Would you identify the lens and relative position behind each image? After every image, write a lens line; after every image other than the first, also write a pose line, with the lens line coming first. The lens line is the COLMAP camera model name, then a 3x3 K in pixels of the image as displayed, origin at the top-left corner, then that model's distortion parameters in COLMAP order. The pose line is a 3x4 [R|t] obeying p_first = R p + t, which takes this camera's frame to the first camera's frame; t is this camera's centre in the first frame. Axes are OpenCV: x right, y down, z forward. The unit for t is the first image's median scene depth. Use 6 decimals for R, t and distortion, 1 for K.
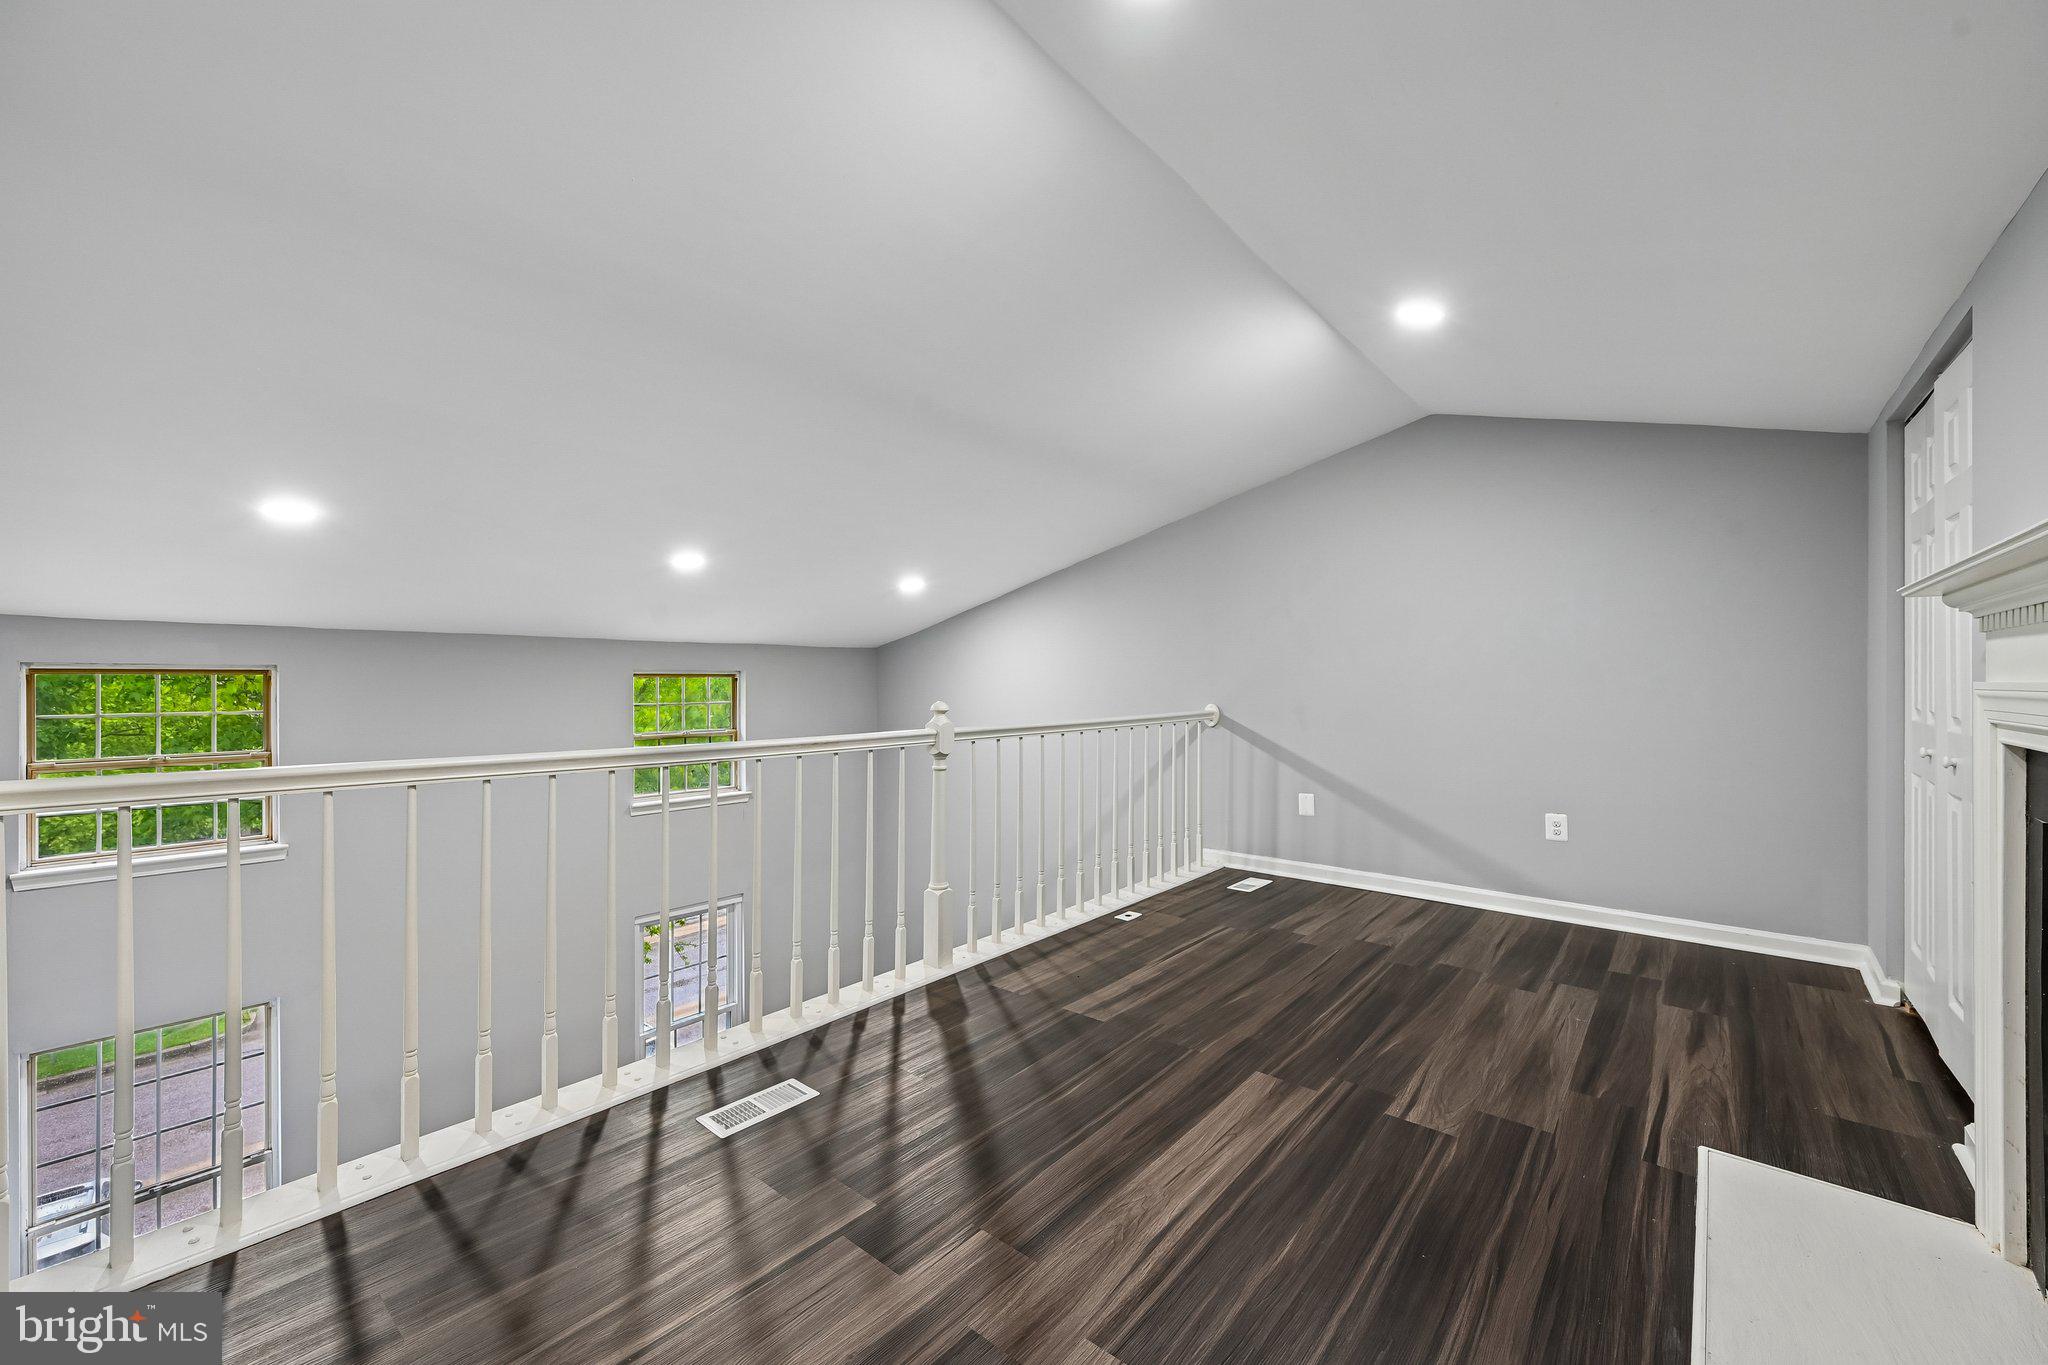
lens RADIAL K [[821.7, 0, 1027.0], [0, 821.7, 643.6], [0, 0, 1]] dist [-0.000107, -0.000262]
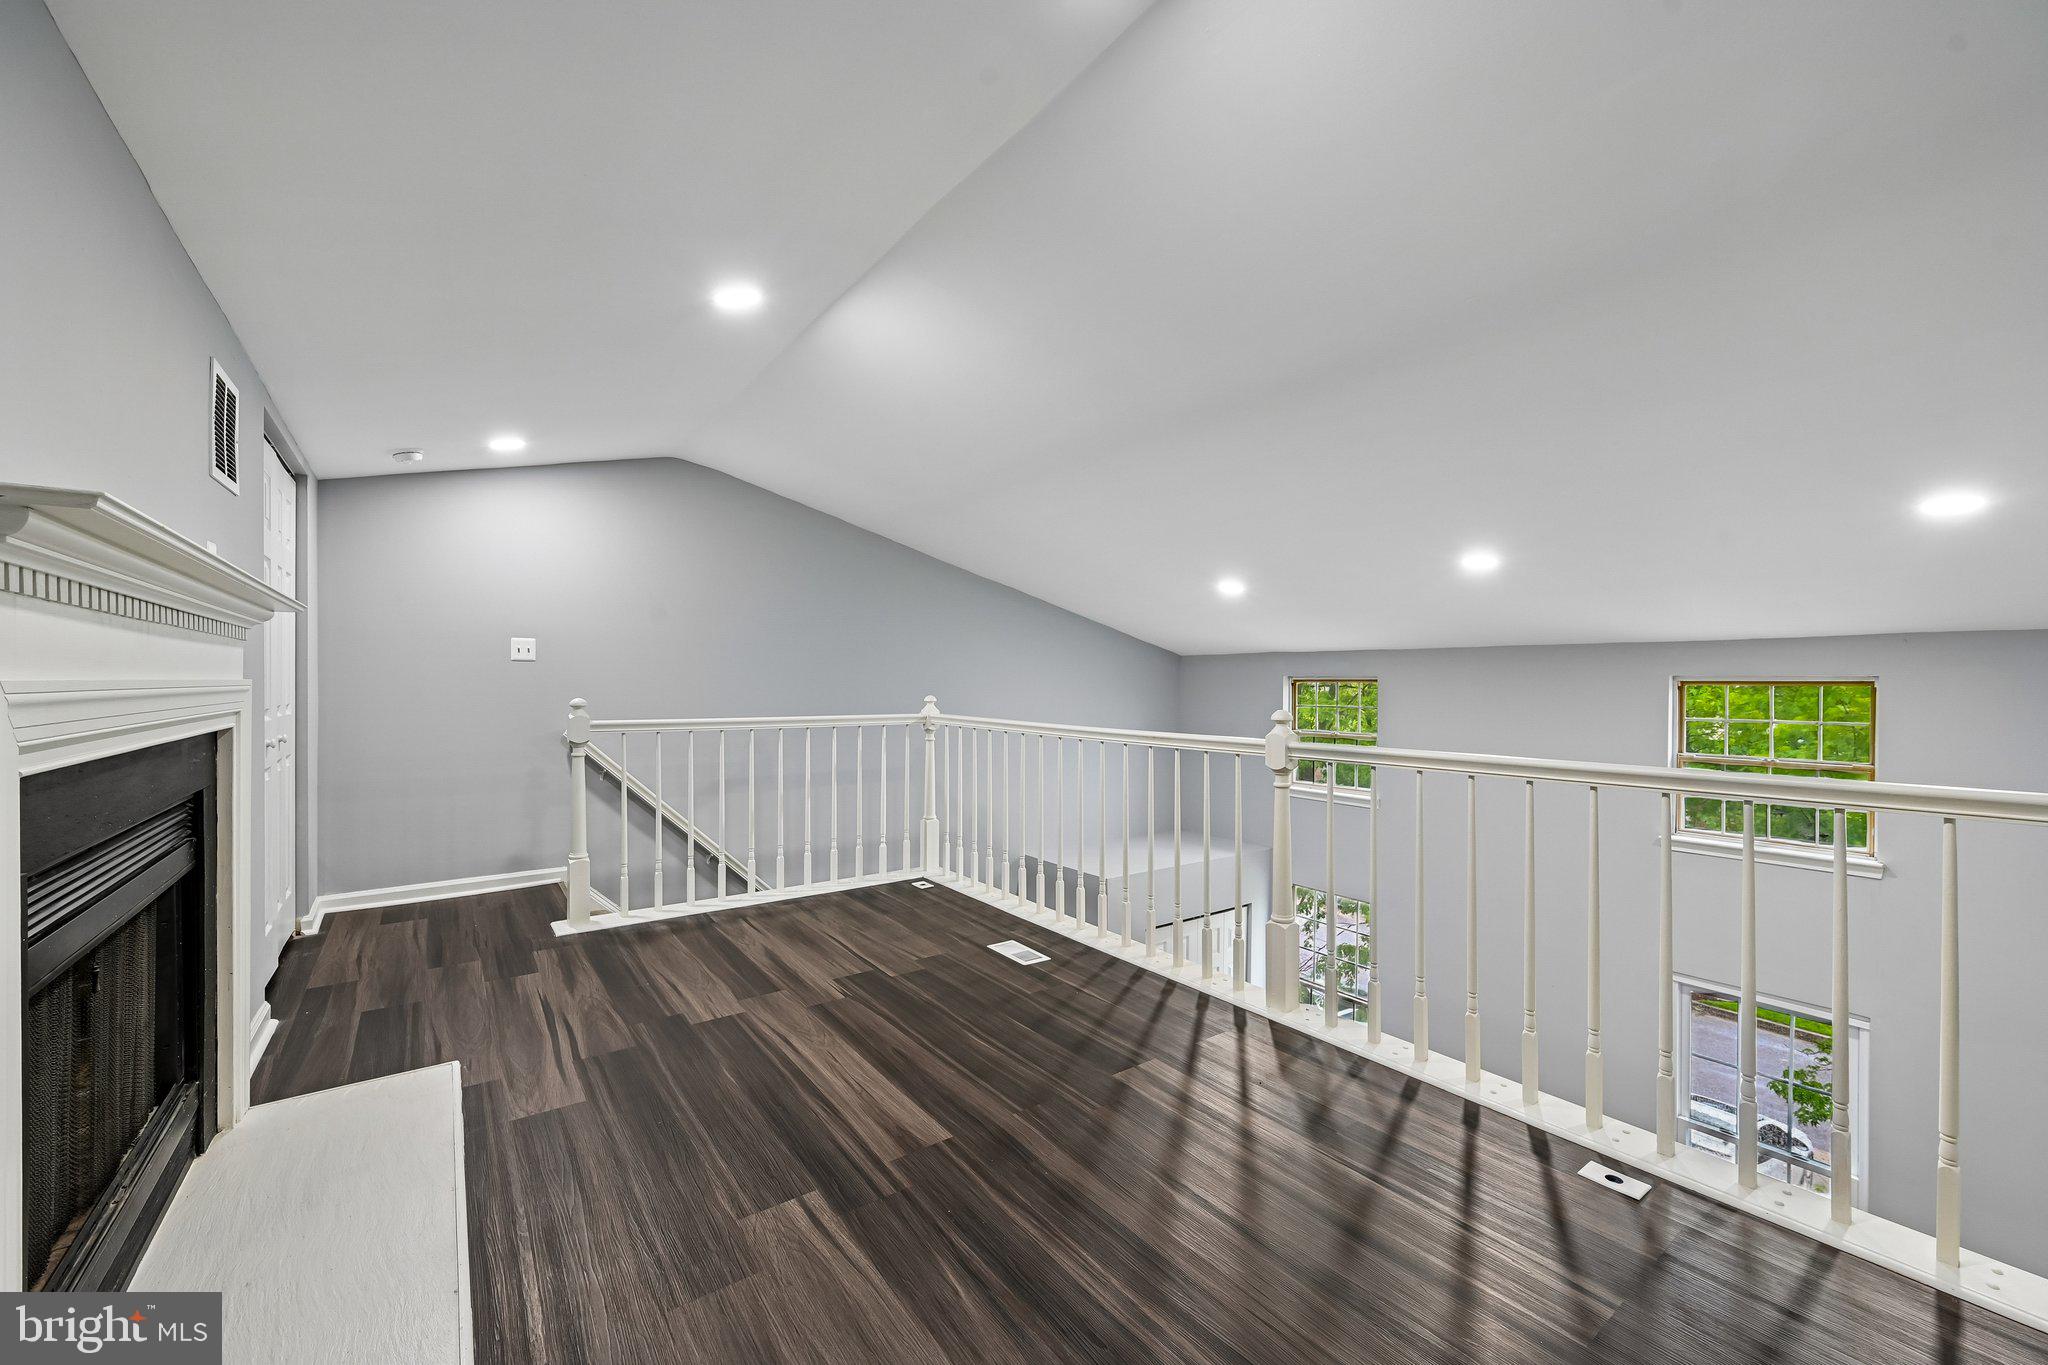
lens RADIAL K [[805.8, 0, 1033.2], [0, 805.8, 691.0], [0, 0, 1]] dist [-0.001885, -0.000013]
pose [[-0.236704, 0.005437, -0.971567, 0.722461], [0.034659, 0.999395, -0.002851, 0.040678], [0.970963, -0.034348, -0.236749, 0.871129]]
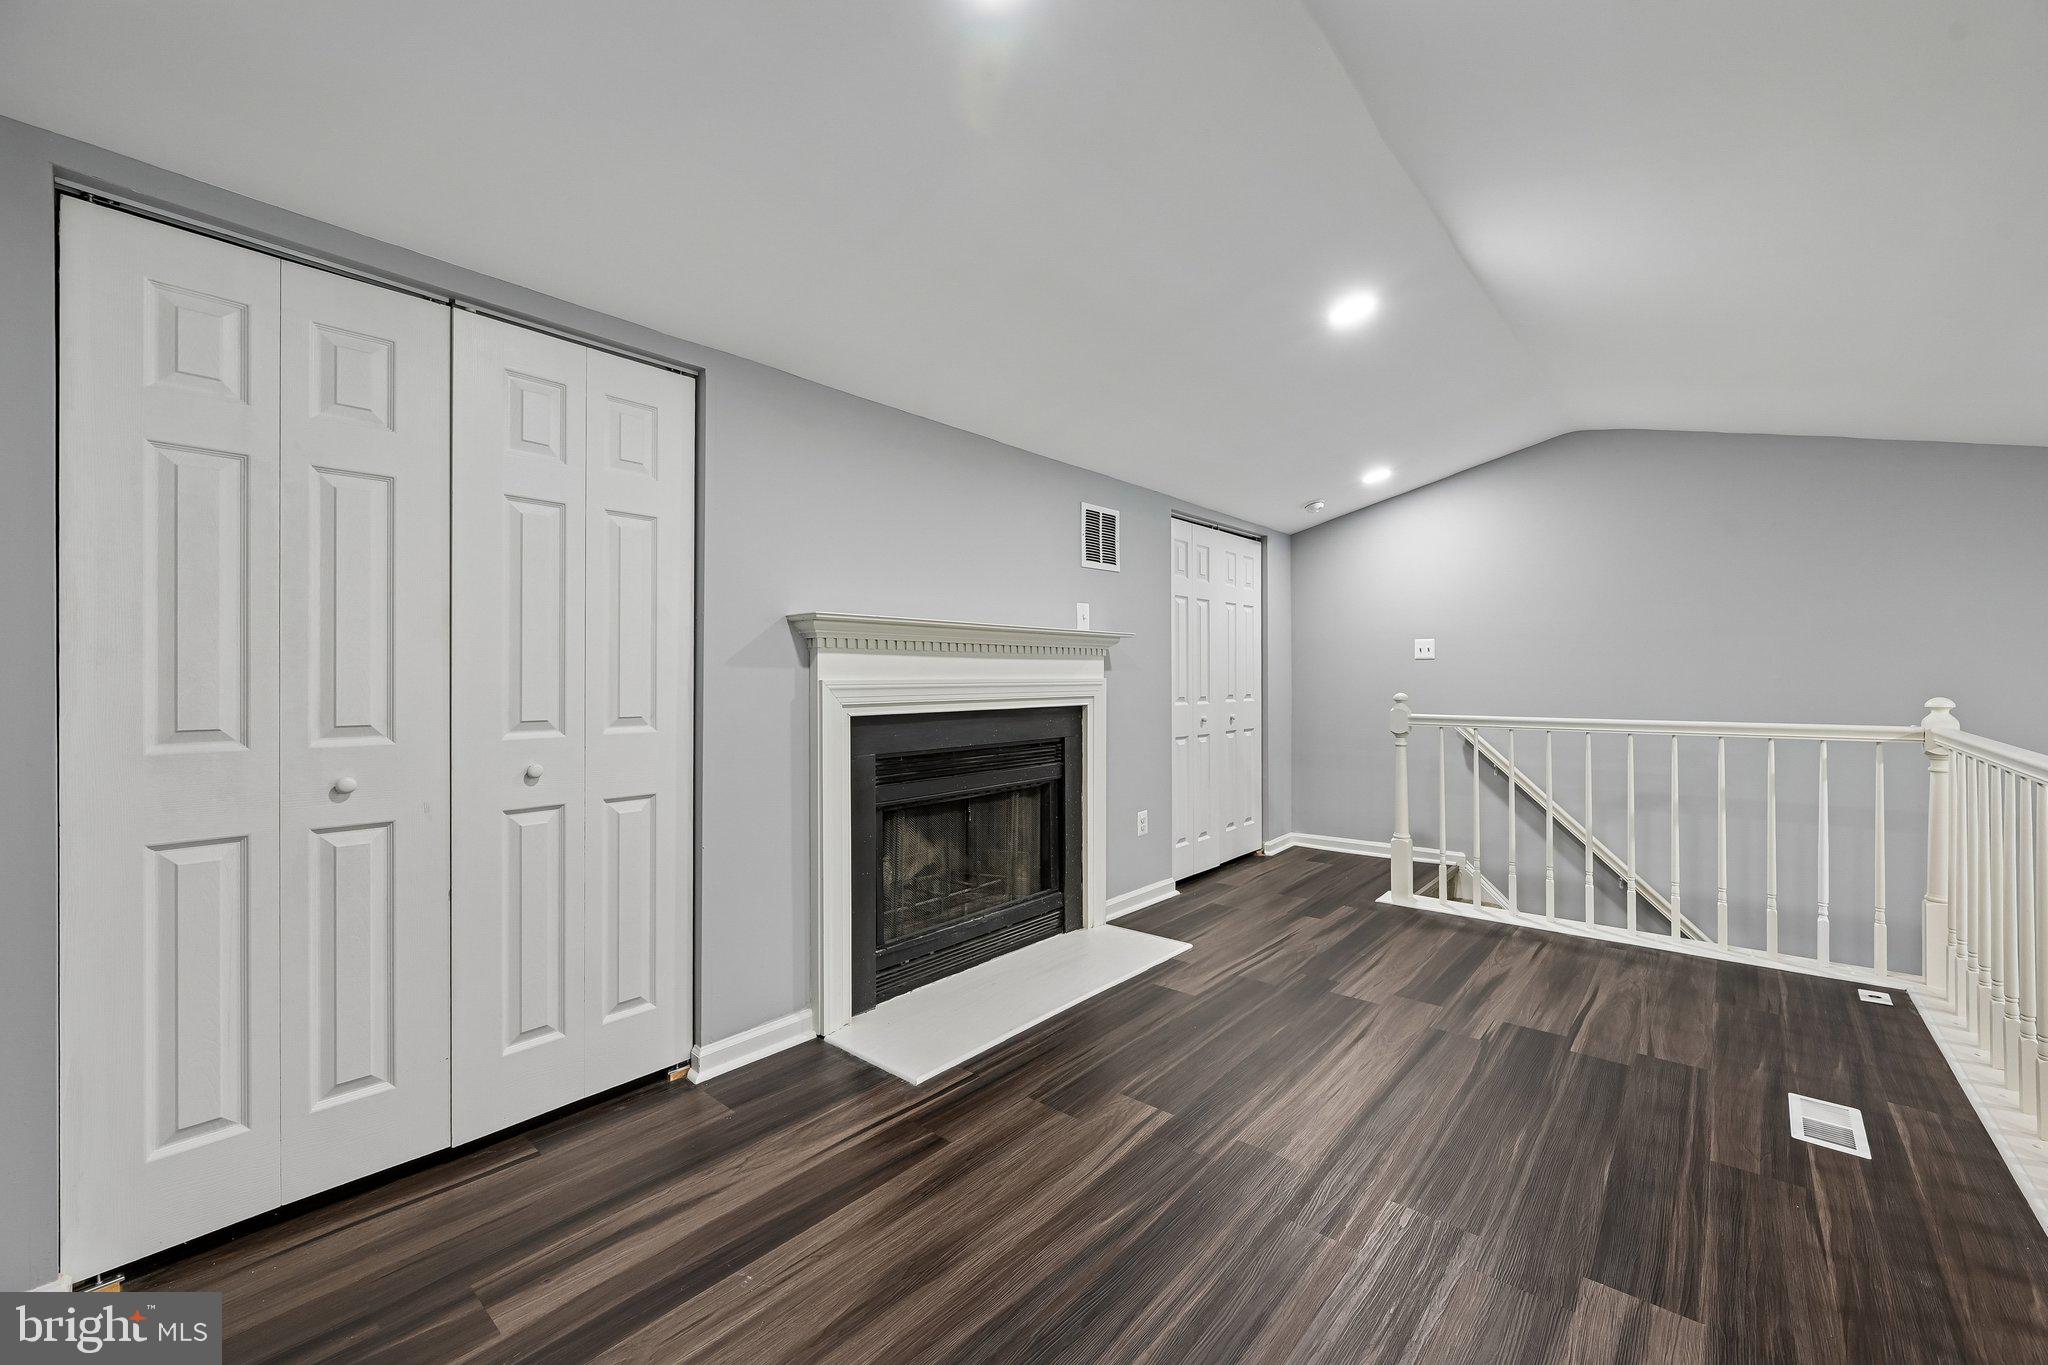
lens RADIAL K [[805.8, 0, 1033.2], [0, 805.8, 691.0], [0, 0, 1]] dist [-0.001885, -0.000013]
pose [[-0.999914, 0.000256, 0.013100, 0.360582], [-0.000063, 0.999704, -0.024341, 0.051723], [-0.013102, -0.024339, -0.999618, 1.207118]]
